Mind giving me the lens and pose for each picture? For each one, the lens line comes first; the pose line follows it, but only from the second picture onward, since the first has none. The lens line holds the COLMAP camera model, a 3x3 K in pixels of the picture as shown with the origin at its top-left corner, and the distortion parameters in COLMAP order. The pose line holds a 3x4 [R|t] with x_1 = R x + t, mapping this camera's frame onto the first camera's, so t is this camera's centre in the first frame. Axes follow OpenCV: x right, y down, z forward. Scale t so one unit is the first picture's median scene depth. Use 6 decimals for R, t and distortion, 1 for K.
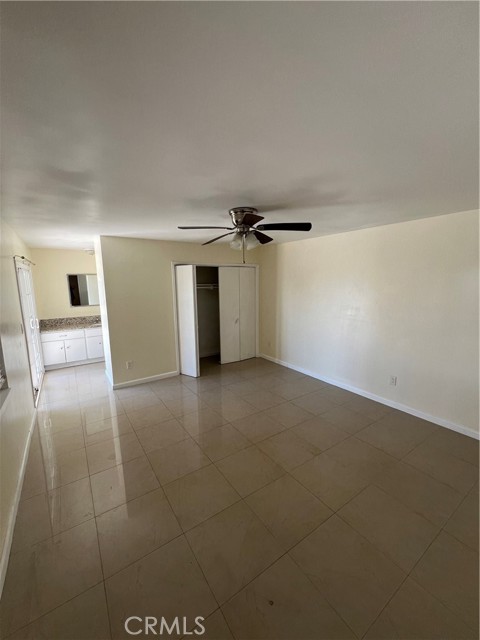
lens RADIAL K [[258.0, 0, 240.3], [0, 258.0, 320.5], [0, 0, 1]] dist [-0.001352, 0.000385]
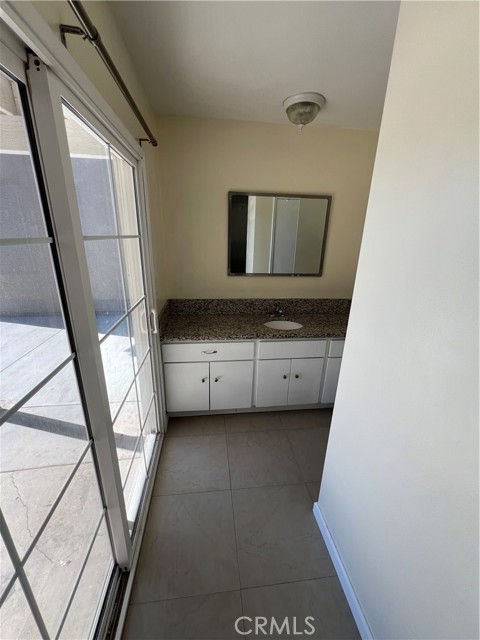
lens RADIAL K [[258.0, 0, 240.5], [0, 258.0, 319.7], [0, 0, 1]] dist [-0.001352, 0.000385]
pose [[0.885950, 0.179437, -0.427663, -0.477028], [-0.104784, 0.975722, 0.192319, -0.070023], [0.451789, -0.125573, 0.883243, 0.668296]]
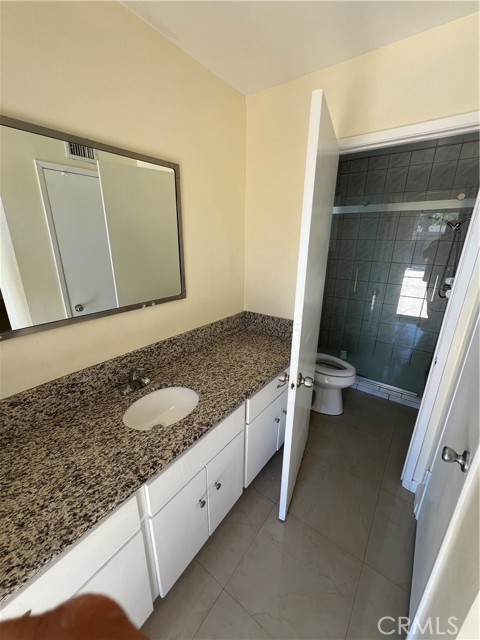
lens RADIAL K [[258.0, 0, 240.7], [0, 258.0, 322.3], [0, 0, 1]] dist [-0.001352, 0.000385]
pose [[0.945708, -0.080244, 0.314957, -0.600757], [0.024851, 0.984059, 0.176097, -0.095216], [-0.324067, -0.158709, 0.932626, 0.867609]]
